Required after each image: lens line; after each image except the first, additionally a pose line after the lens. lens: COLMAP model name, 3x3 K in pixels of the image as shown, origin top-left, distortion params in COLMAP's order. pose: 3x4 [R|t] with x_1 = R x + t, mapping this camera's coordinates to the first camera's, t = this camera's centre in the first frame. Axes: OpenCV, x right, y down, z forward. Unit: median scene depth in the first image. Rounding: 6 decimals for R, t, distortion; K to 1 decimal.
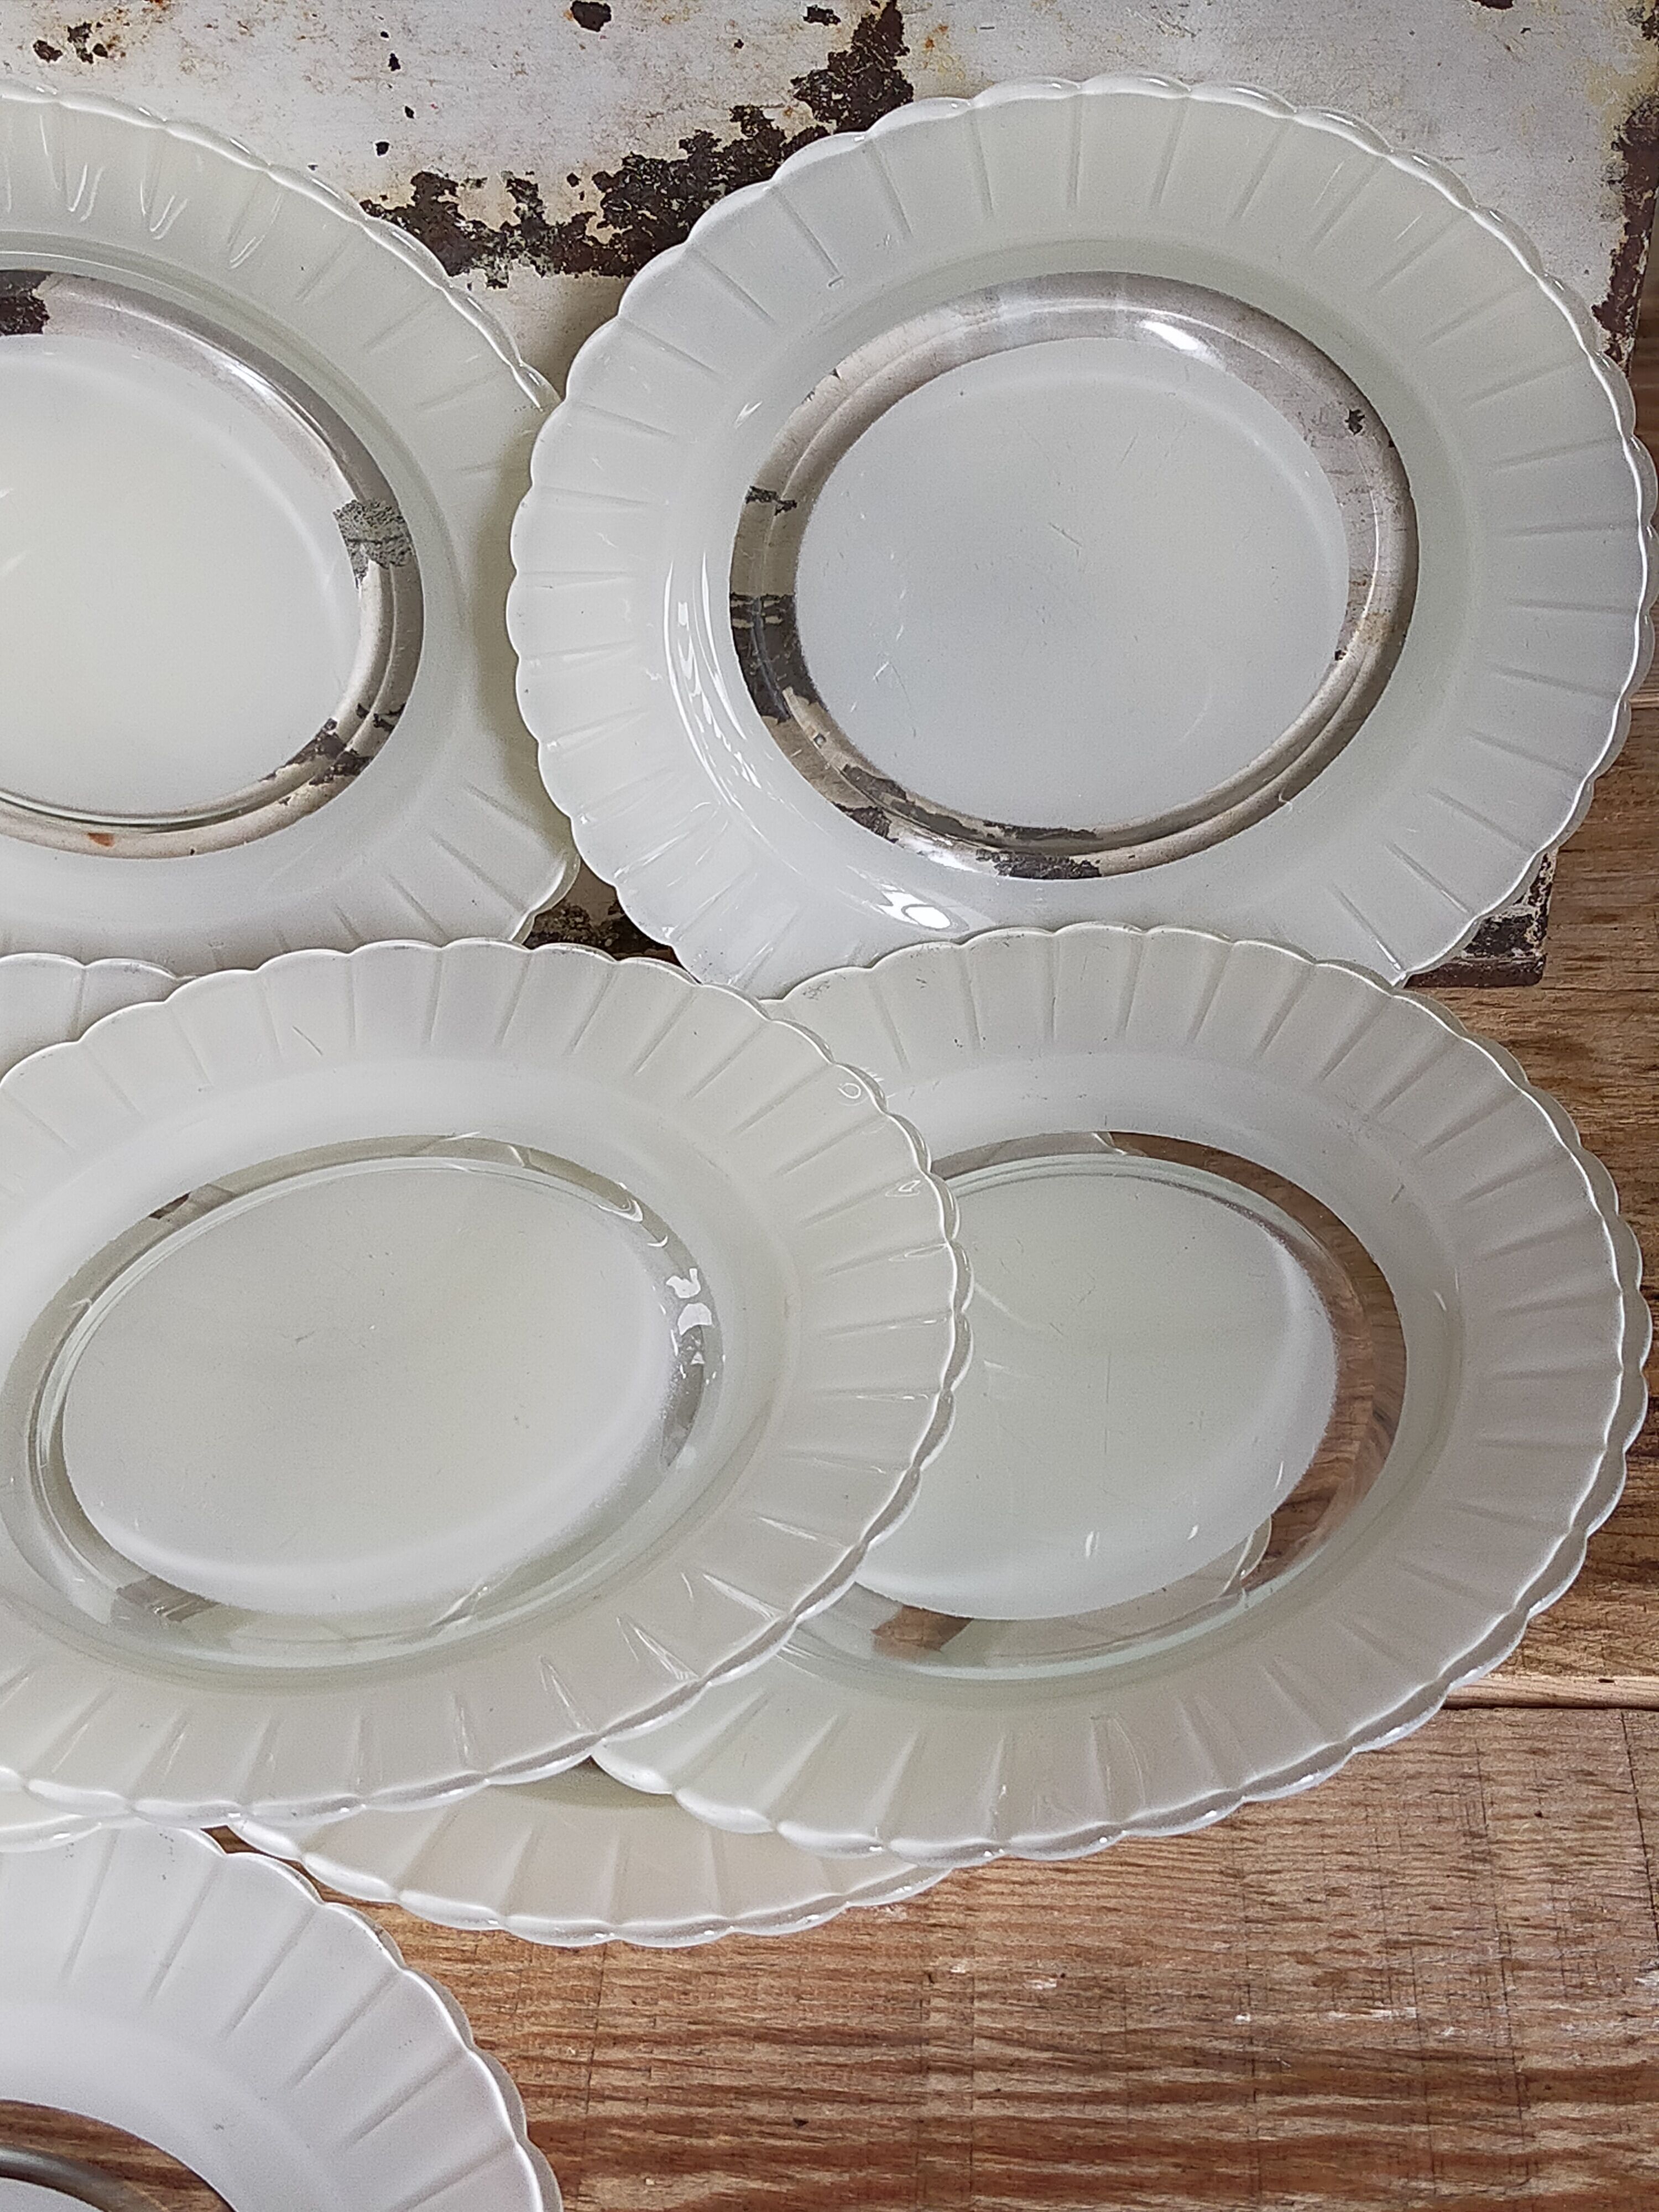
lens RADIAL K [[3333.0, 0, 850.0], [0, 3333.0, 1132.1], [0, 0, 1]] dist [0.133054, -0.300854]
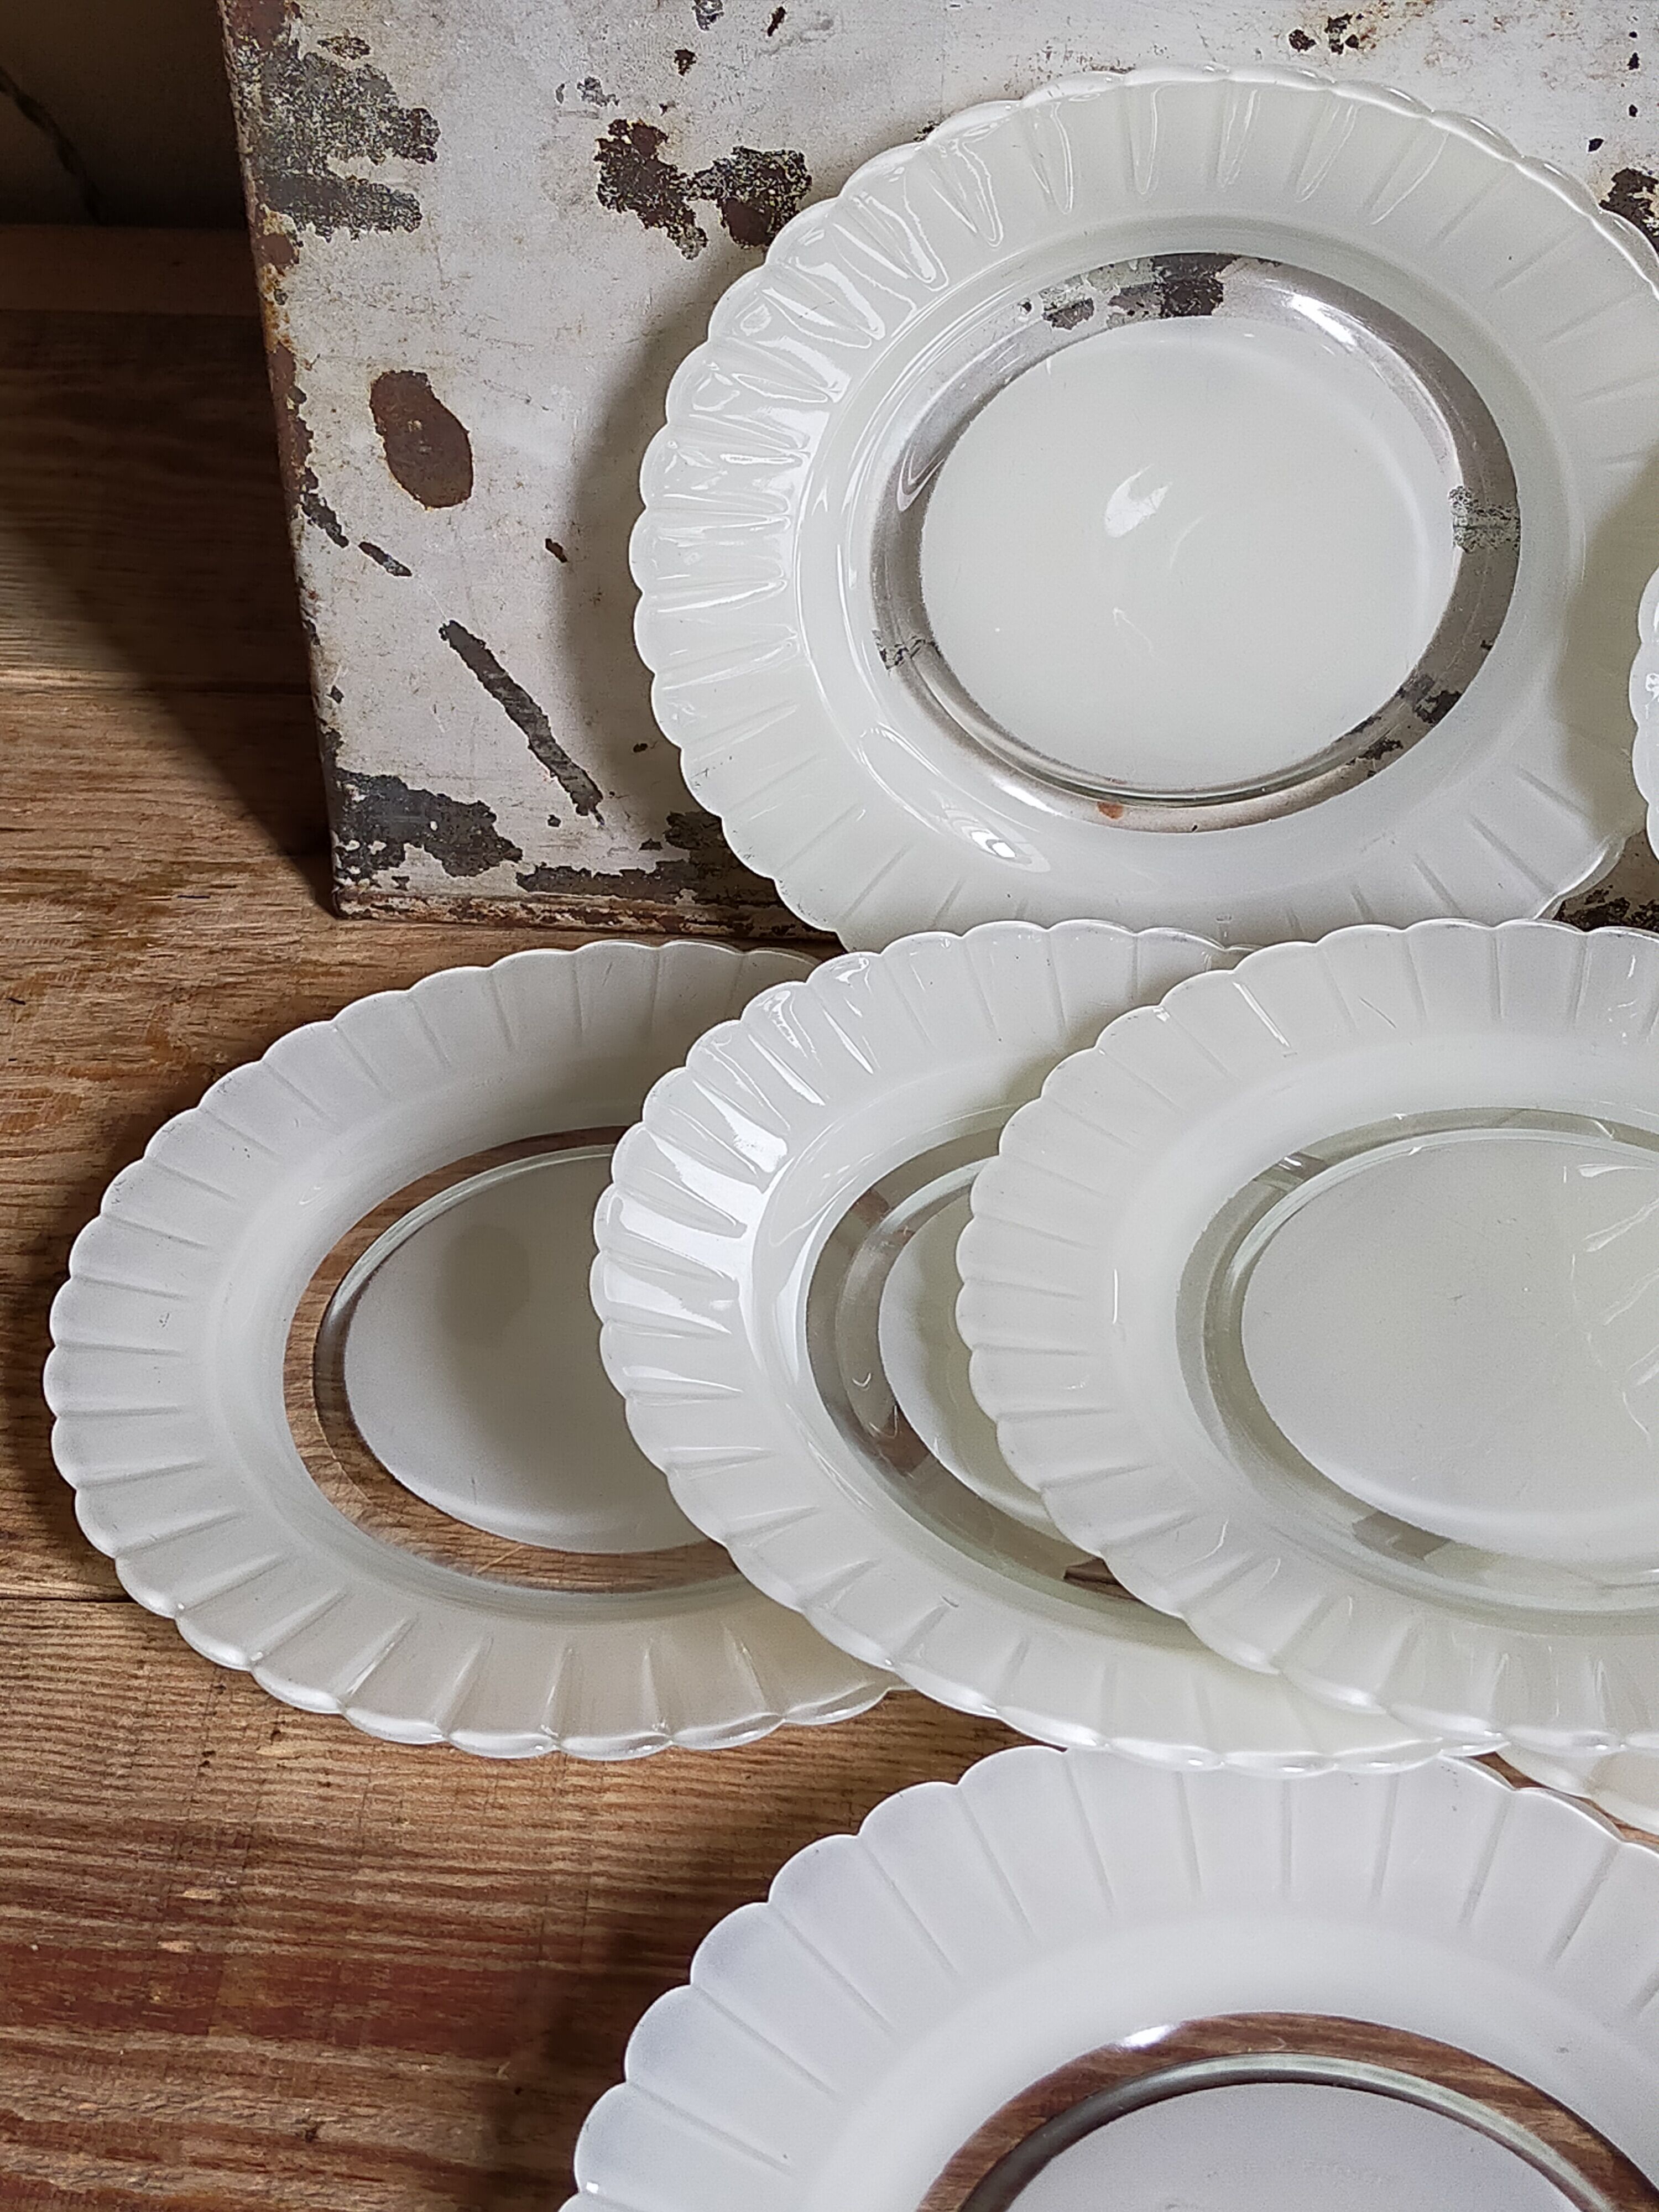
lens RADIAL K [[3333.0, 0, 850.0], [0, 3333.0, 1132.1], [0, 0, 1]] dist [0.133054, -0.300854]
pose [[0.999205, 0.035880, 0.017392, -0.381087], [-0.035637, 0.999265, -0.014119, 0.033152], [-0.017886, 0.013488, 0.999749, -0.024552]]
